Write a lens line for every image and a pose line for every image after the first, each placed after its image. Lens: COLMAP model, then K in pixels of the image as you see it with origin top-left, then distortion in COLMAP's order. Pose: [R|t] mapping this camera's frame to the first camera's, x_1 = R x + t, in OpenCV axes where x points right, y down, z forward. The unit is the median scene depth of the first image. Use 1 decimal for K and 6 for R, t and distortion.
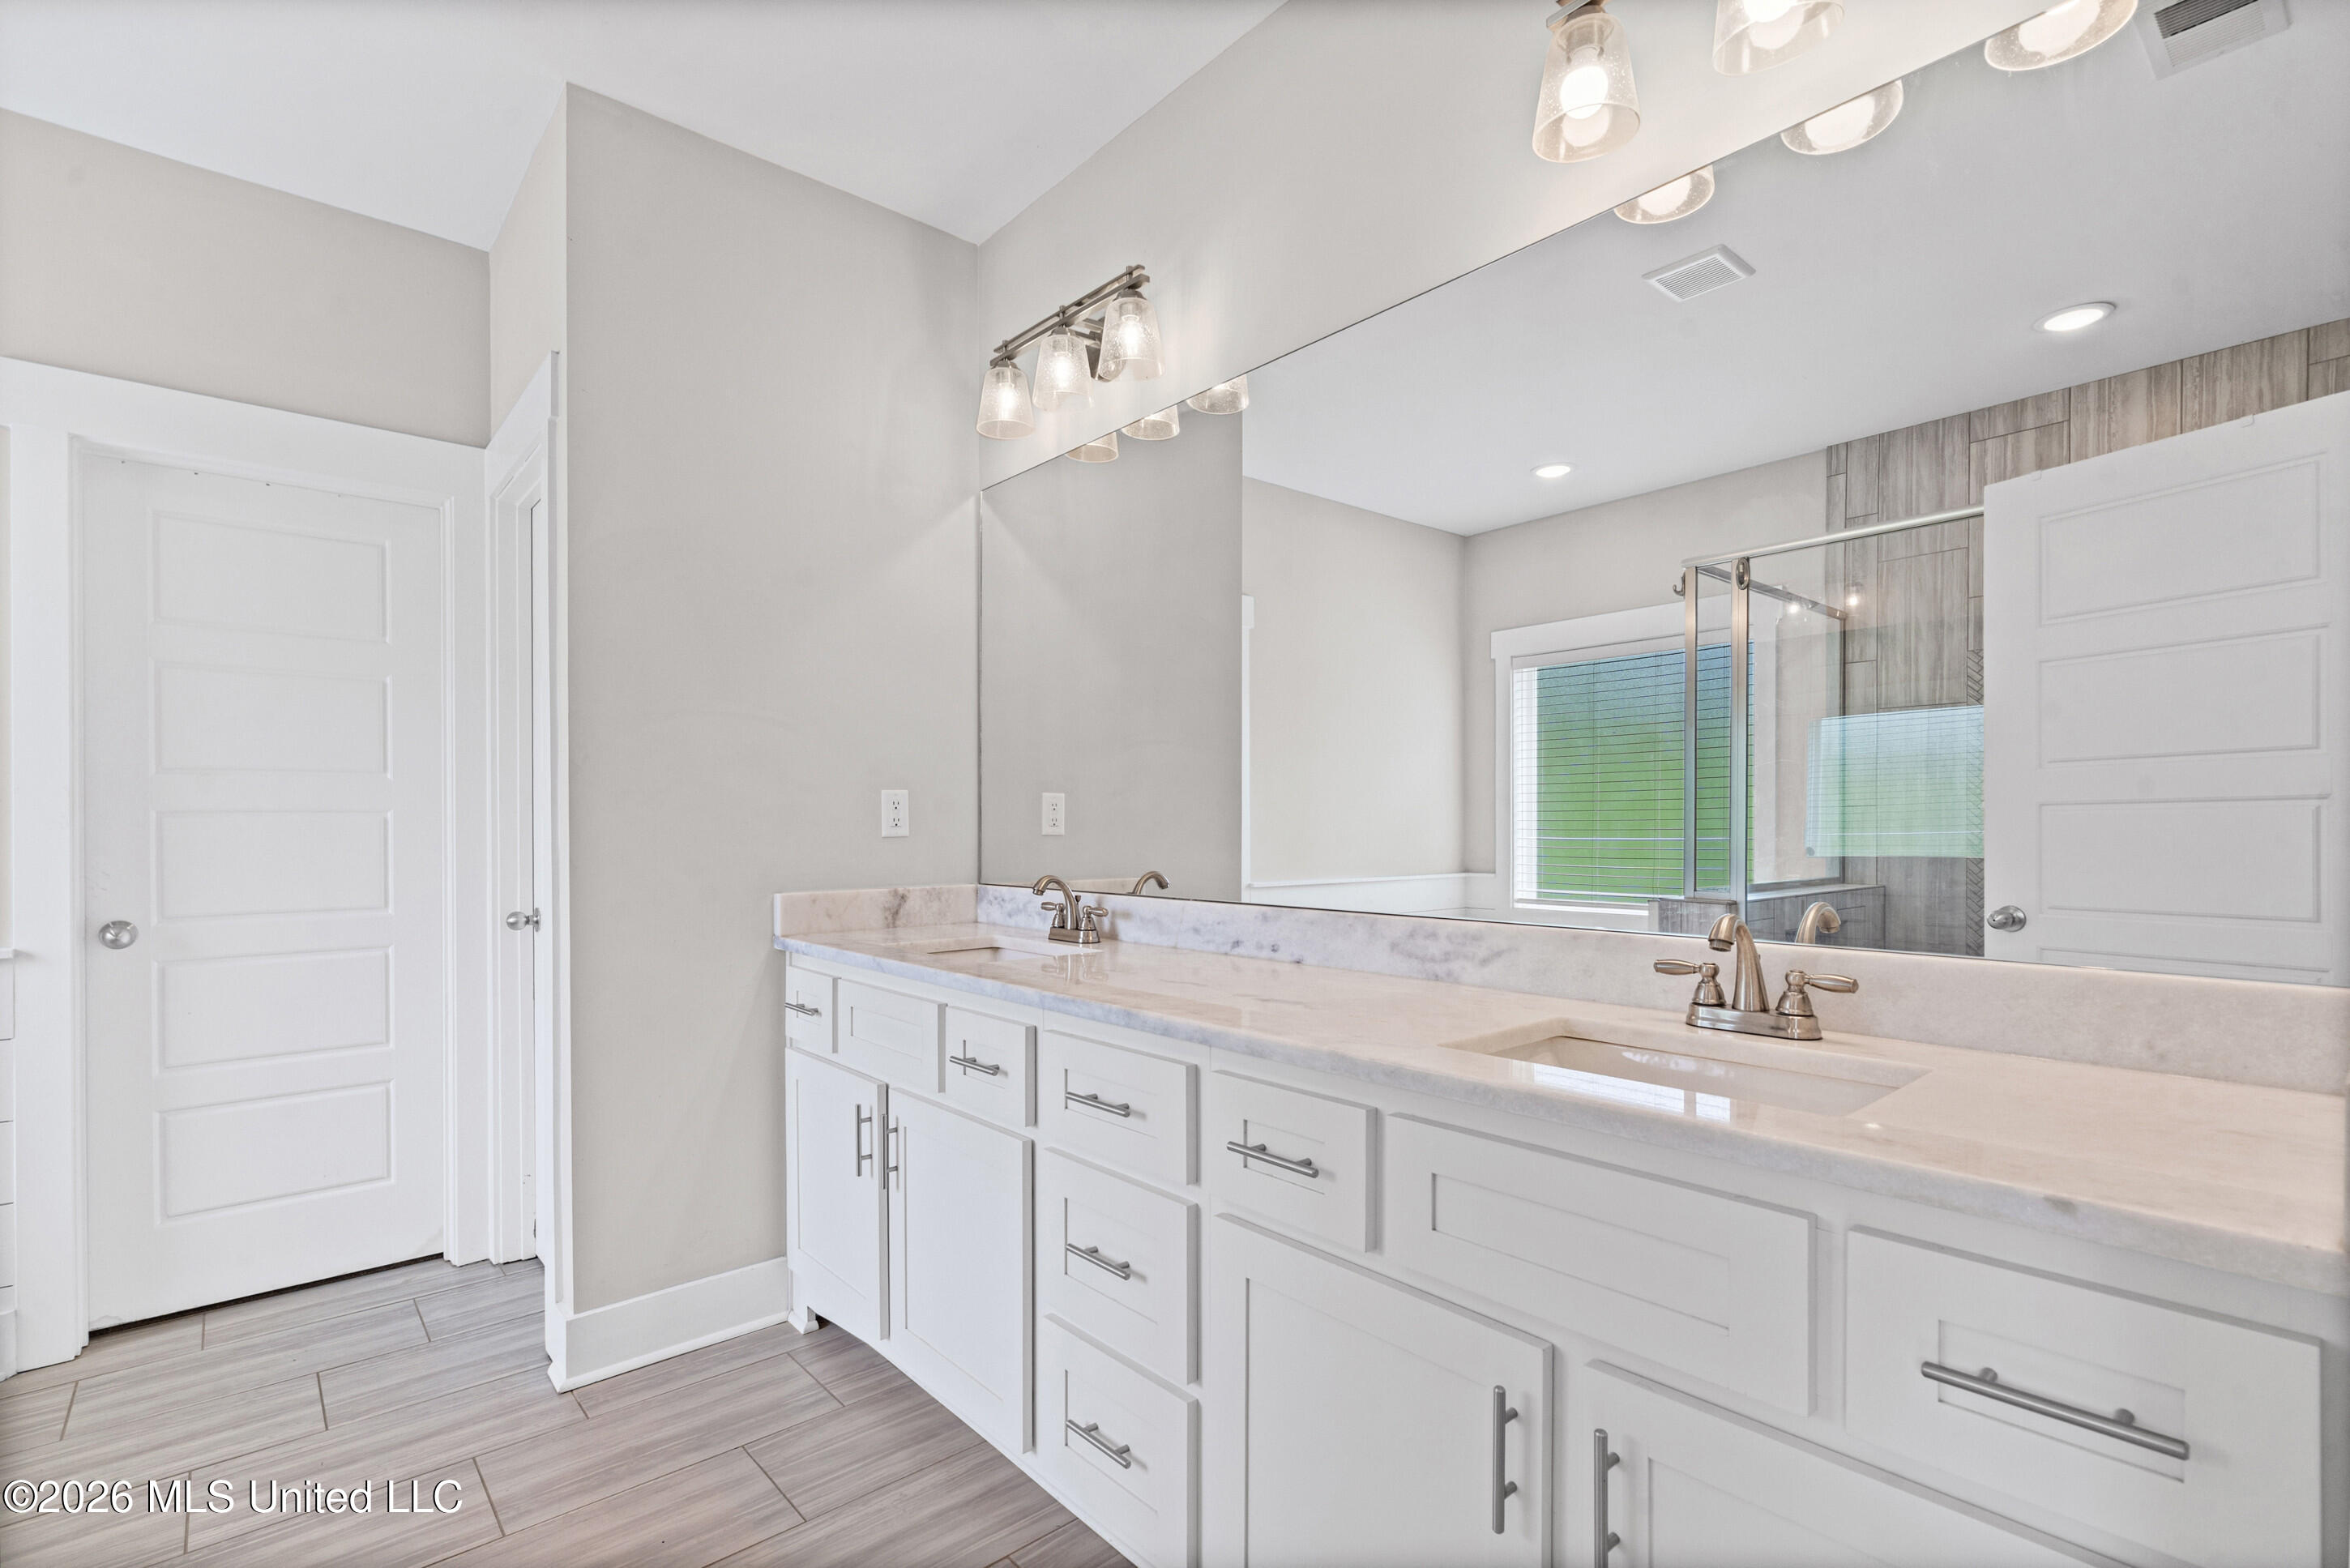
lens RADIAL K [[1079.5, 0, 1175.0], [0, 1079.5, 784.0], [0, 0, 1]] dist [-0.011110, 0.000238]
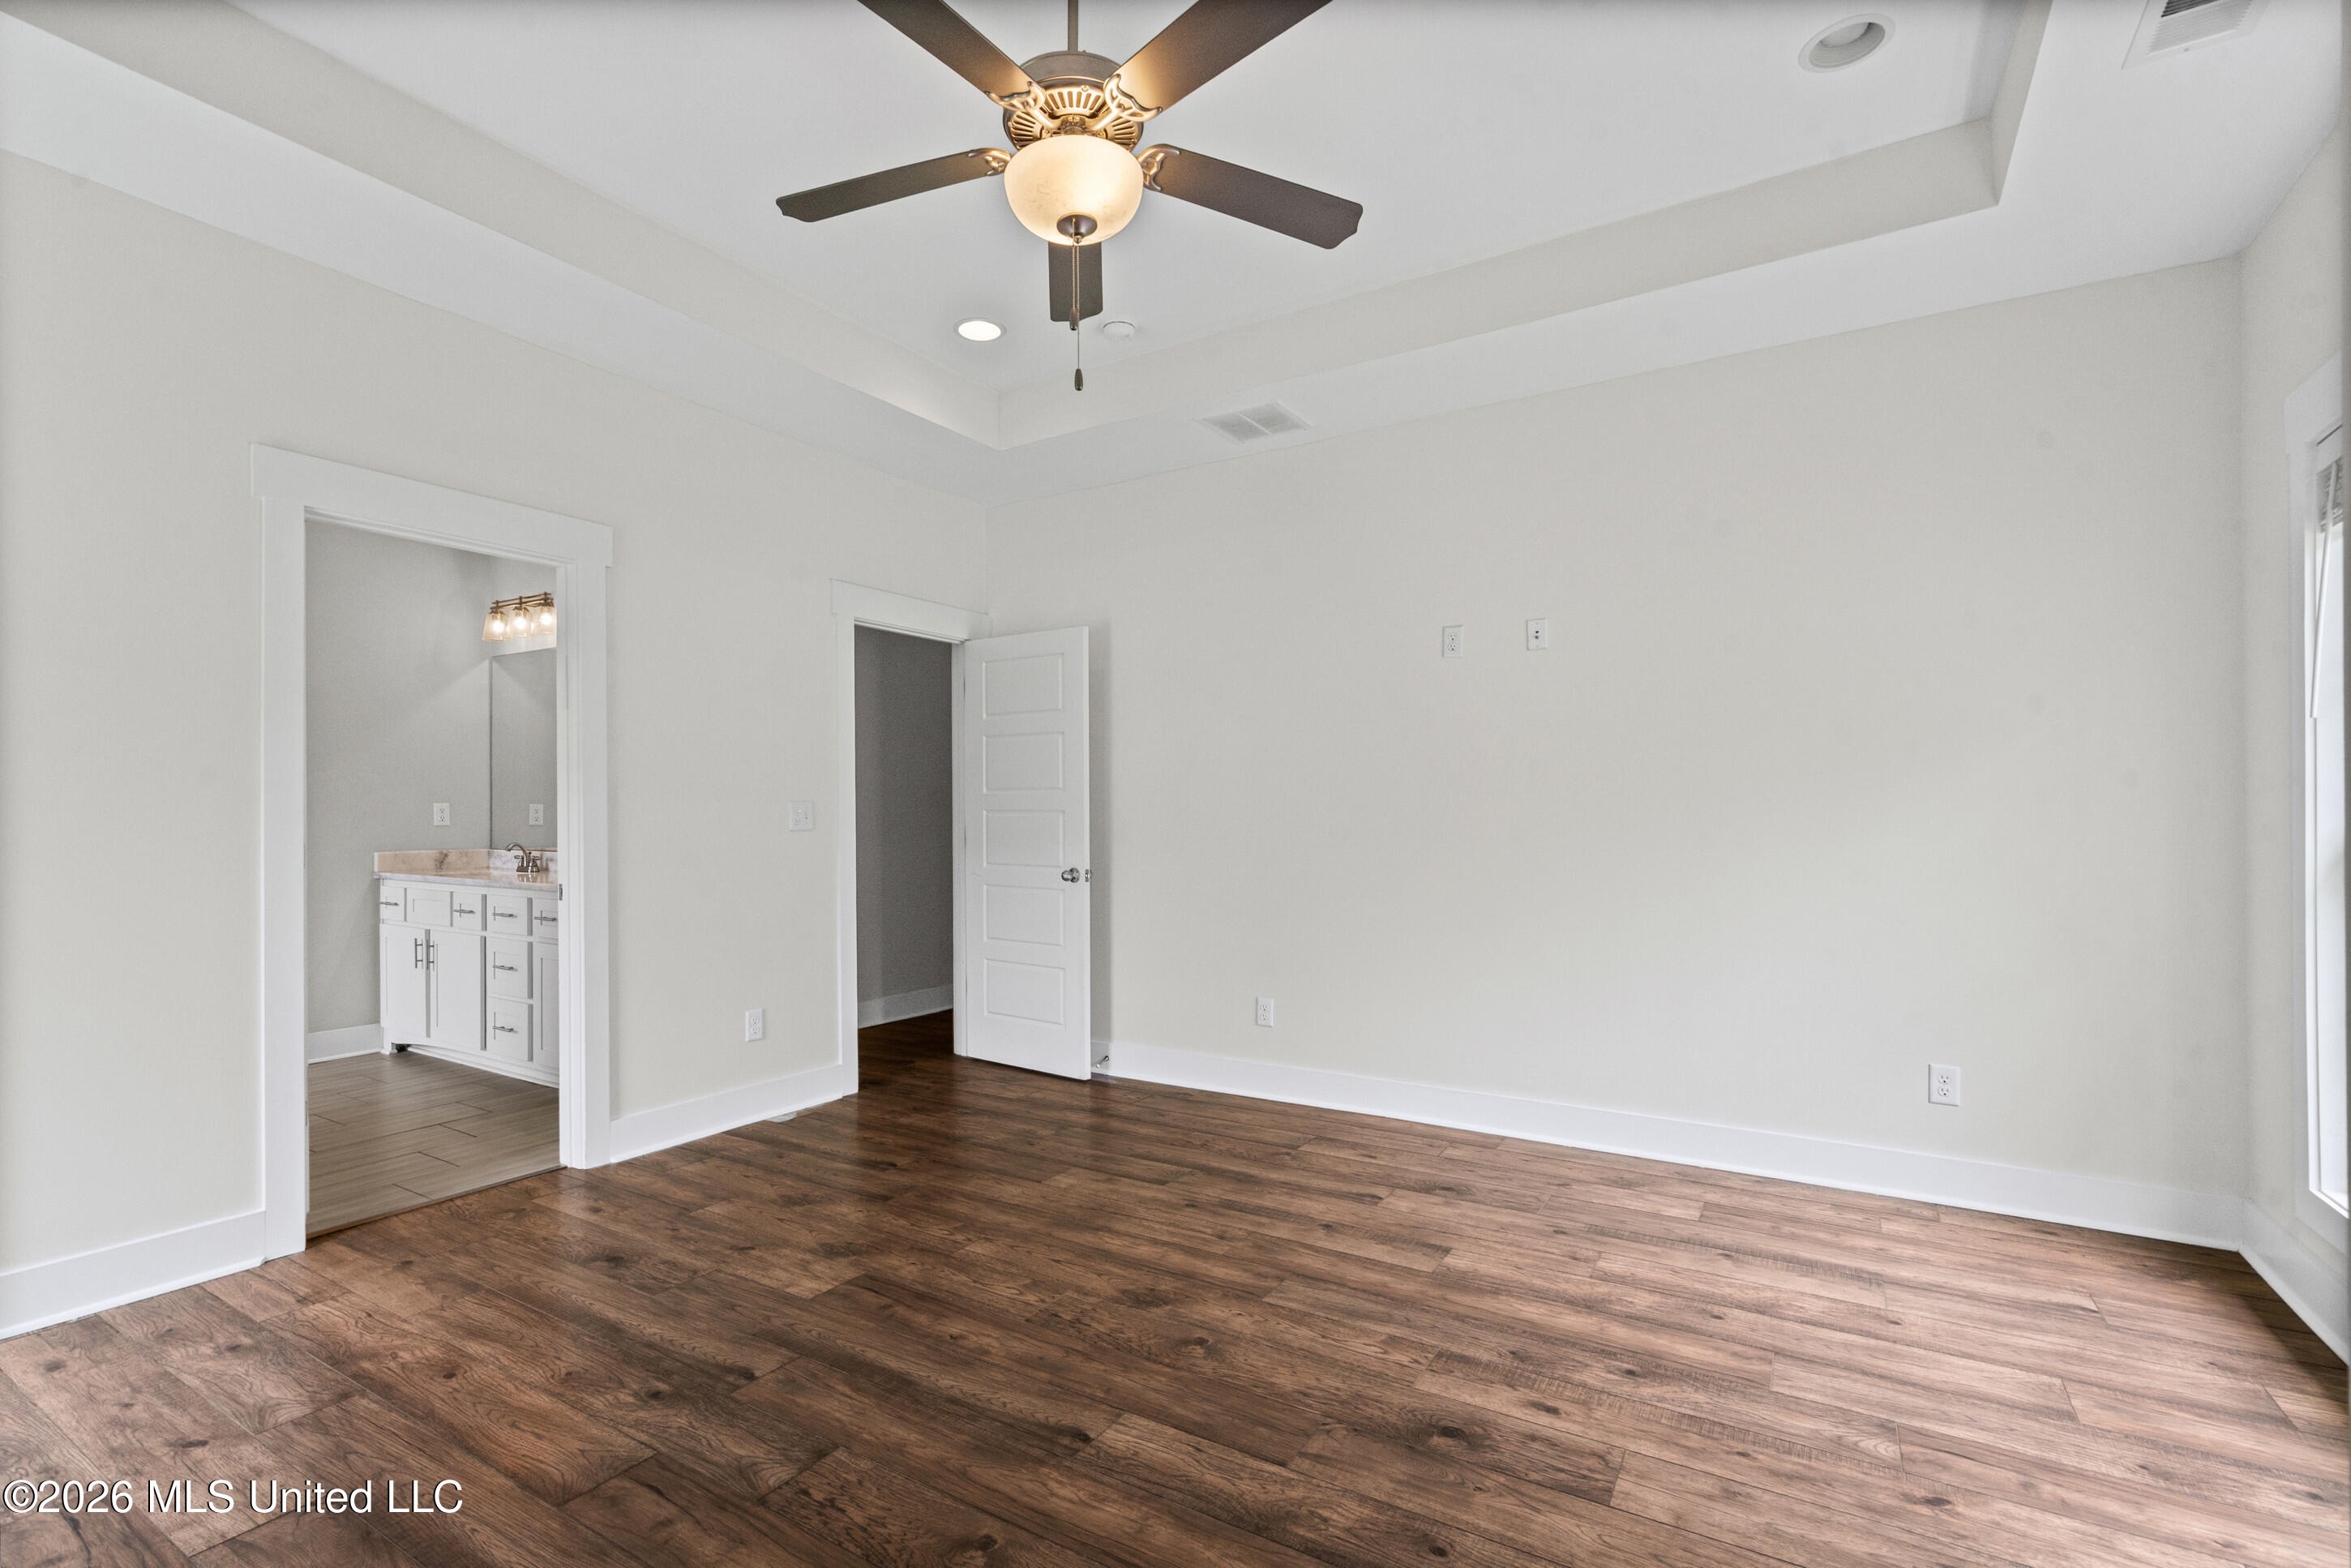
lens RADIAL K [[1062.7, 0, 1154.9], [0, 1062.7, 806.2], [0, 0, 1]] dist [-0.003490, -0.000134]
pose [[0.959948, 0.011958, 0.279924, 0.551726], [-0.018537, 0.999610, 0.020865, -0.064490], [-0.279565, -0.025218, 0.959795, -1.524089]]
